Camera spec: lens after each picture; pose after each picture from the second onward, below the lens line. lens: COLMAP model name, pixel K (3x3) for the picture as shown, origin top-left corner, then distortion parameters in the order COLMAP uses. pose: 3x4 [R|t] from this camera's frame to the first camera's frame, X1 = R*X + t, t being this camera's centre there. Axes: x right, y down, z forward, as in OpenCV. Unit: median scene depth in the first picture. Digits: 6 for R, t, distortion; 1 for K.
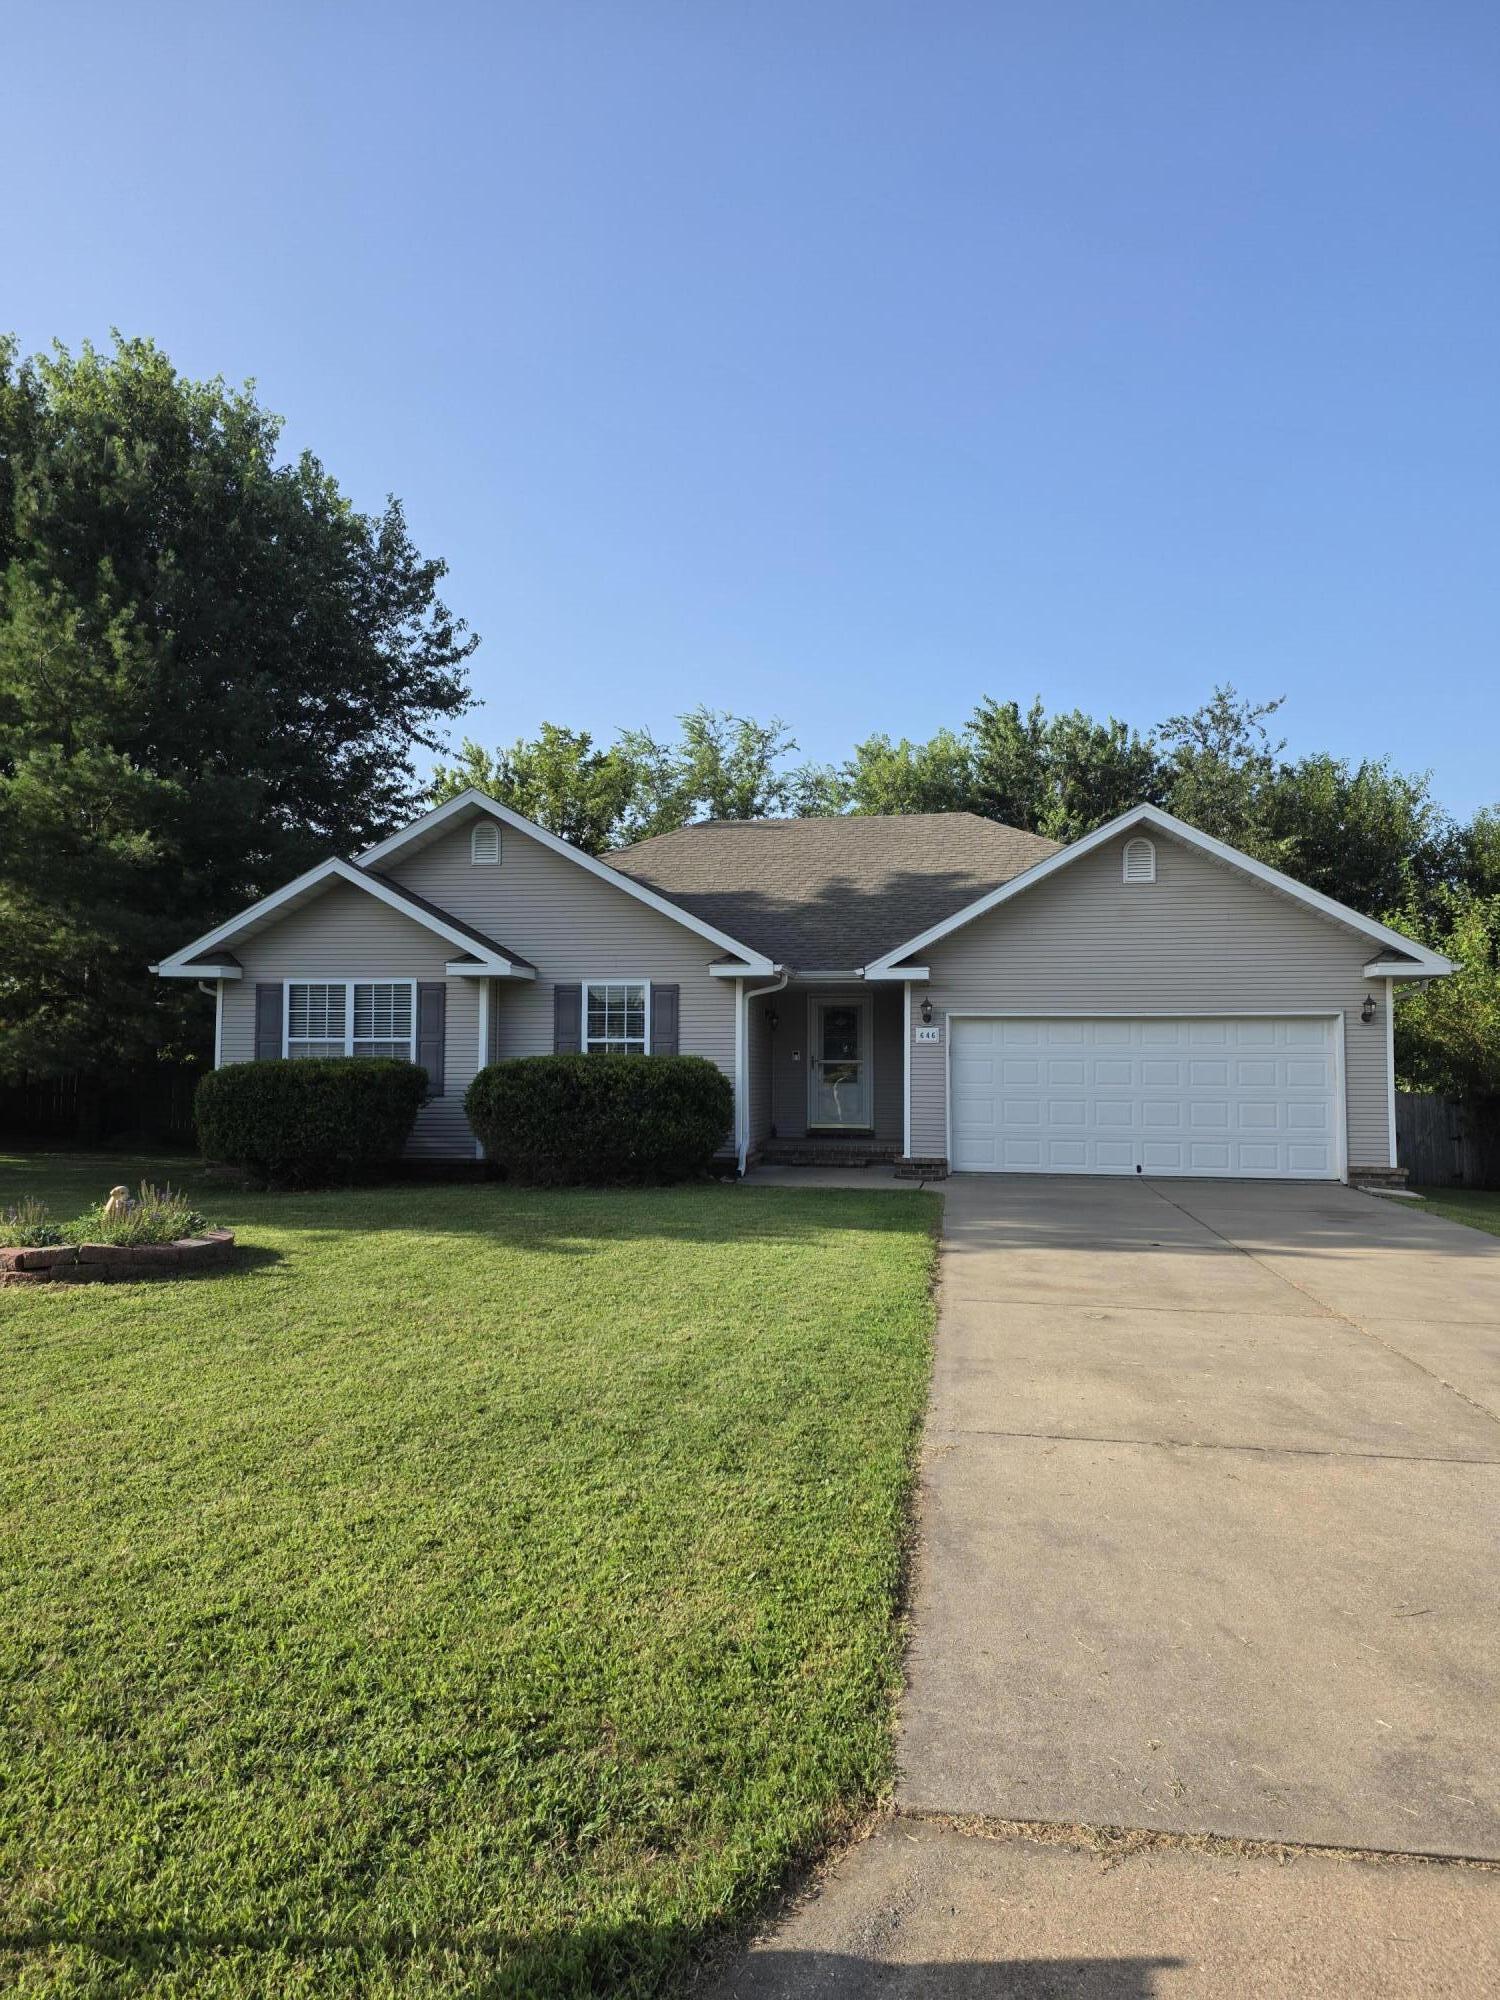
lens RADIAL K [[1323.2, 0, 747.0], [0, 1323.2, 994.5], [0, 0, 1]] dist [0.006046, 0.001091]
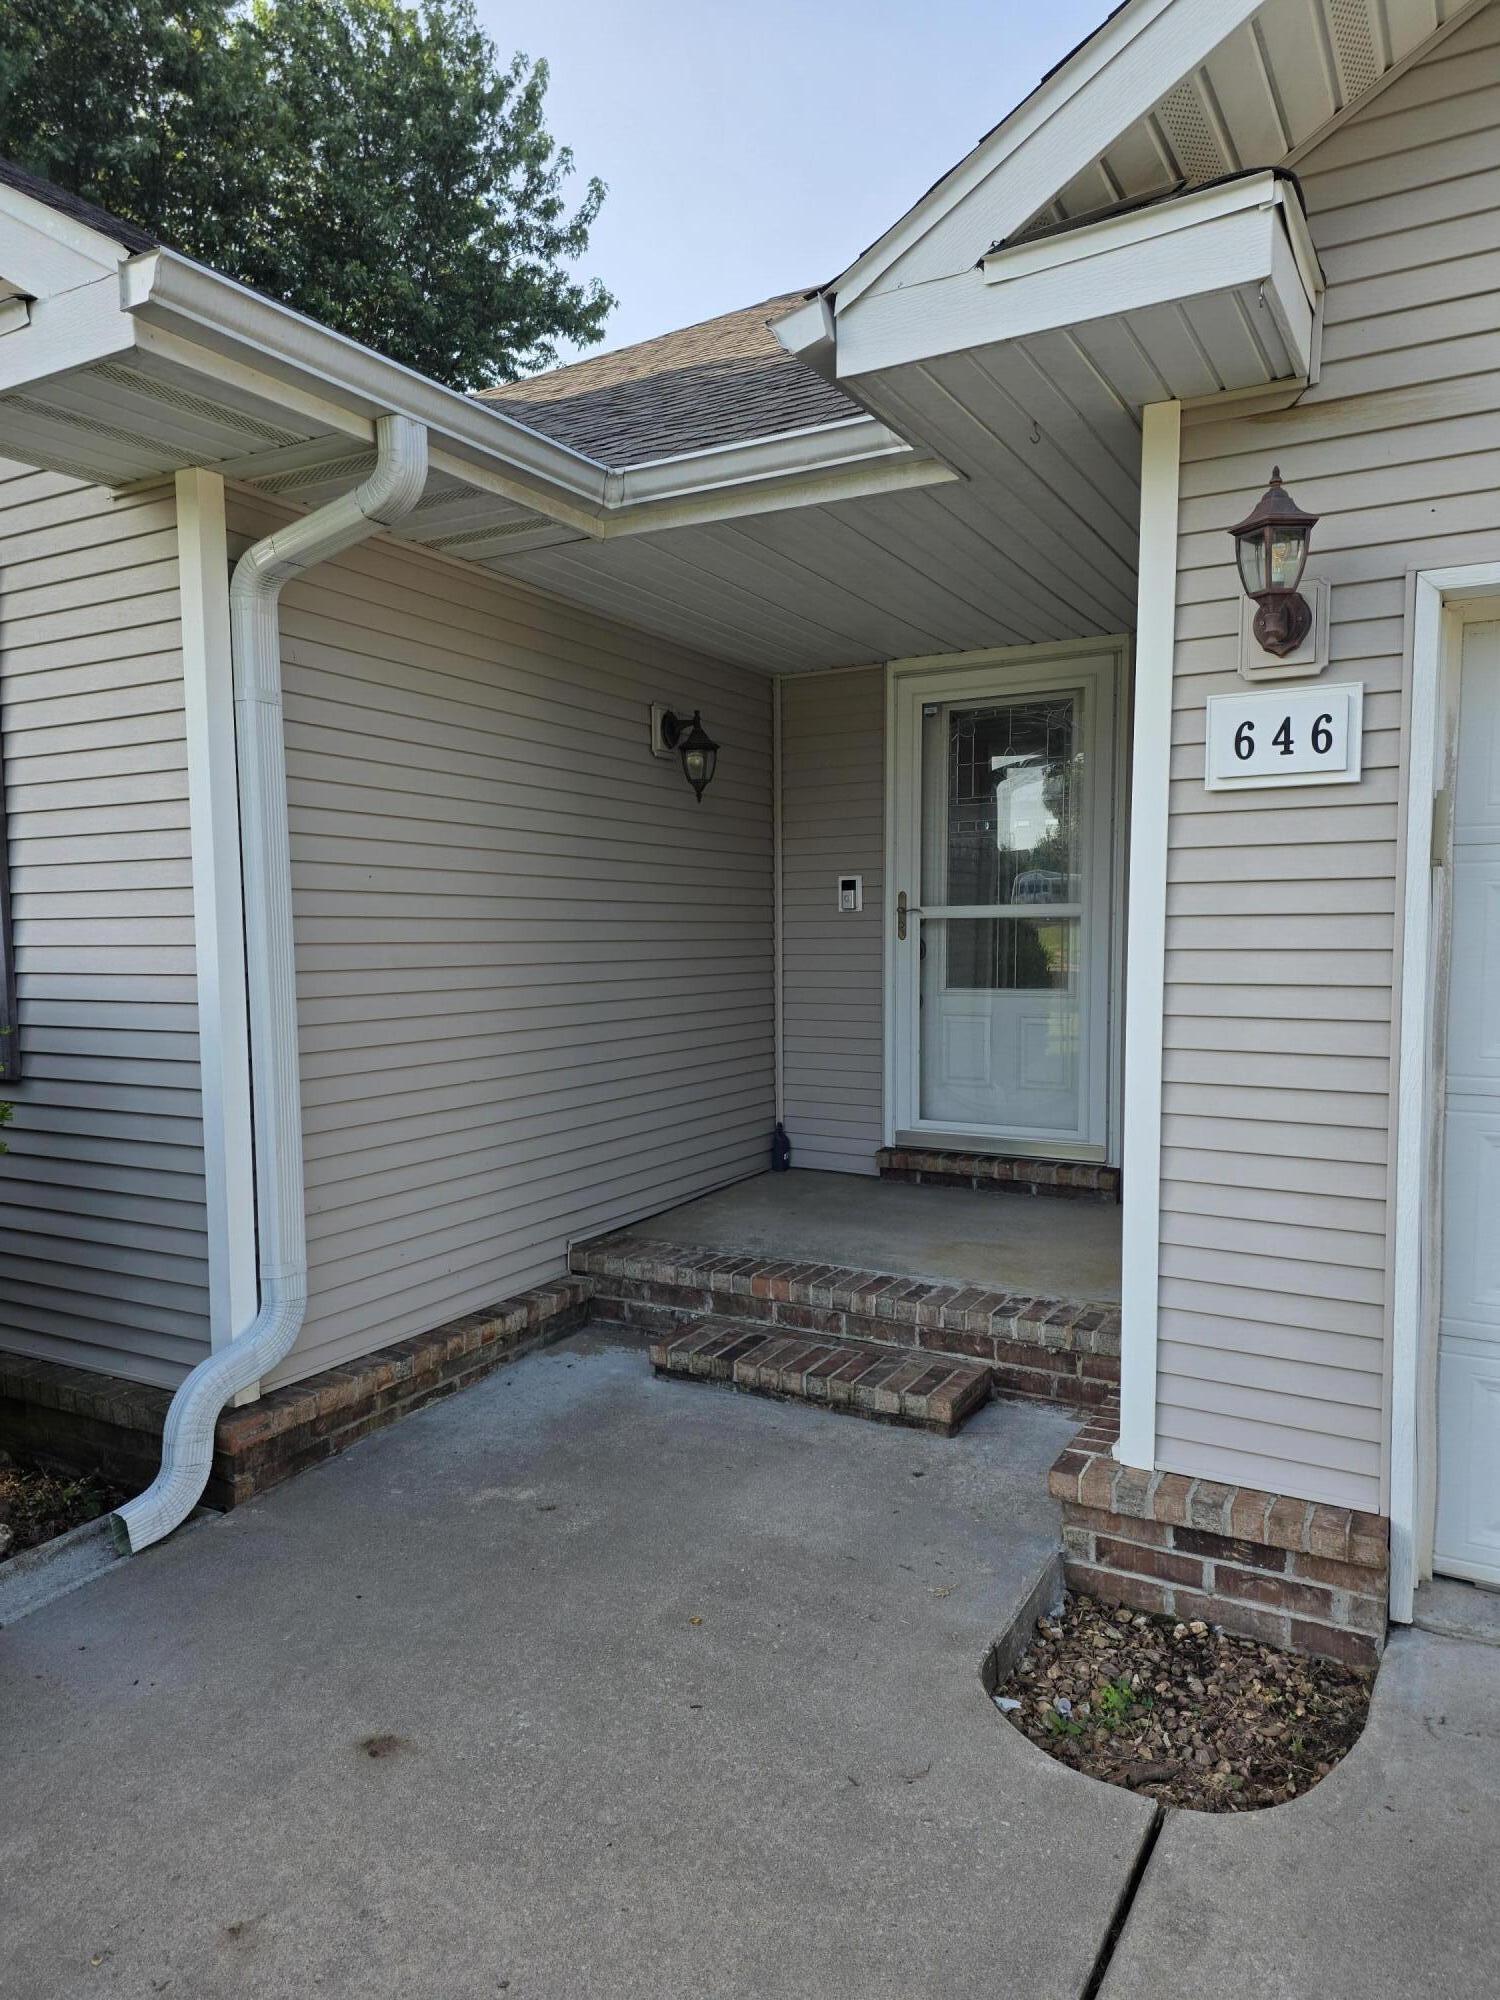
lens RADIAL K [[1323.2, 0, 751.0], [0, 1323.2, 1019.9], [0, 0, 1]] dist [0.006046, 0.001091]
pose [[0.934592, 0.019650, -0.355179, 0.134081], [0.025267, 0.992284, 0.121384, 0.043644], [0.354823, -0.122419, 0.926884, 0.828633]]
